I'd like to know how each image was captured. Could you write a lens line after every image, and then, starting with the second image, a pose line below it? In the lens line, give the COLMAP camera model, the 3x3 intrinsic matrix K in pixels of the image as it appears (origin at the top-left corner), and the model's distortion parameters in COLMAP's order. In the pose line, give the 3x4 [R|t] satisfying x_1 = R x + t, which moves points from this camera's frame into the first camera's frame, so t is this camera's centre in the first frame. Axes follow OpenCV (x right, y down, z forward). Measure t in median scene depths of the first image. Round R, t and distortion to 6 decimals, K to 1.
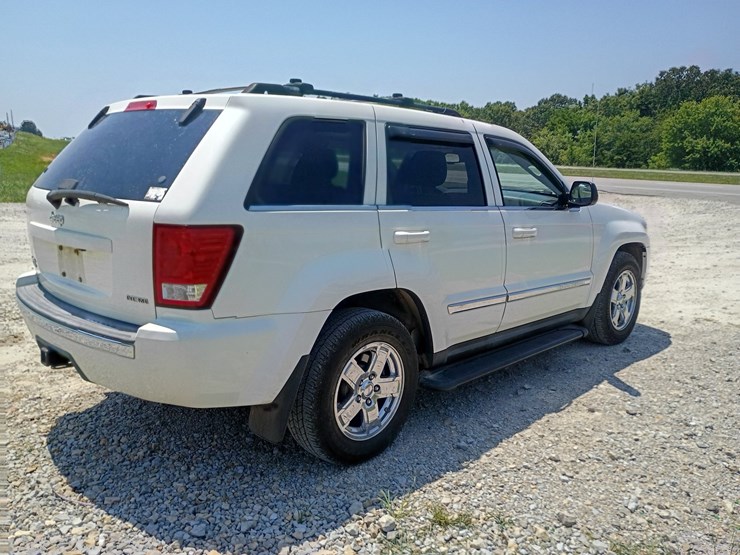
lens RADIAL K [[624.7, 0, 370.0], [0, 624.7, 277.5], [0, 0, 1]] dist [0.019026, -0.004328]
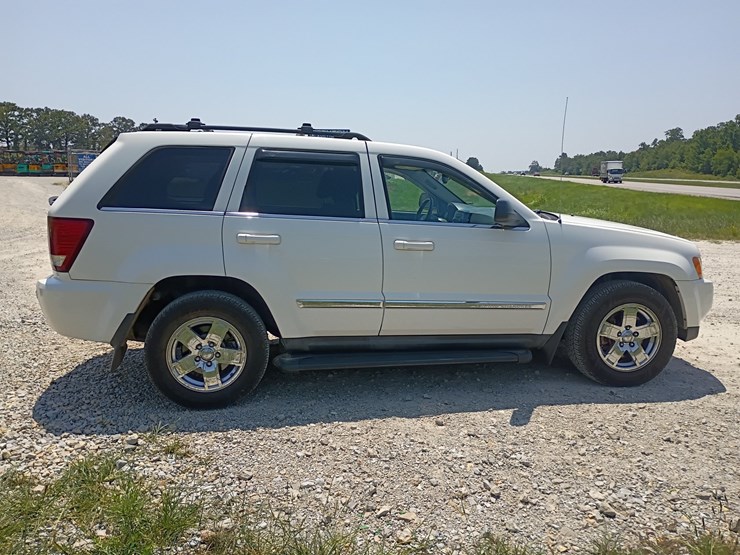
lens RADIAL K [[624.7, 0, 370.0], [0, 624.7, 277.5], [0, 0, 1]] dist [0.019026, -0.004328]
pose [[0.818757, 0.079275, -0.568641, 0.954952], [-0.104209, 0.994490, -0.011402, 0.002575], [0.564604, 0.068593, 0.822507, 0.112635]]
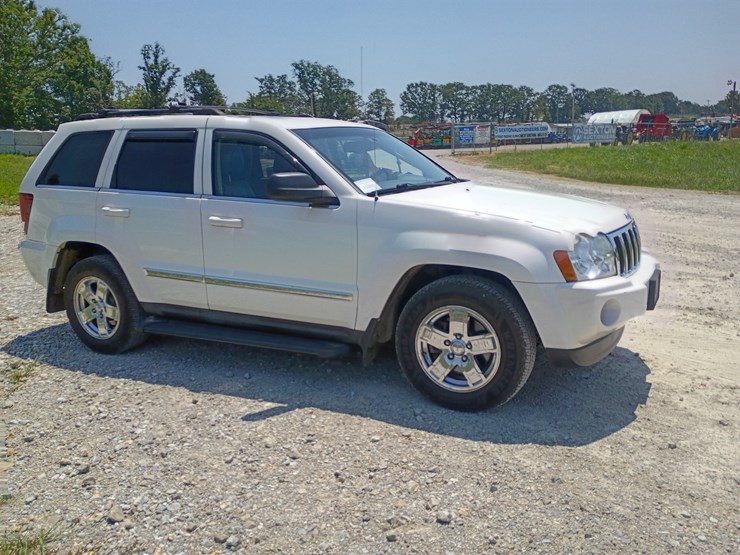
lens RADIAL K [[608.1, 0, 372.1], [0, 608.1, 289.6], [0, 0, 1]] dist [0.071287, -0.084641]
pose [[0.316705, 0.182127, -0.930875, 1.558936], [-0.140285, 0.979594, 0.143930, -0.171534], [0.938093, 0.085005, 0.335792, 1.079210]]
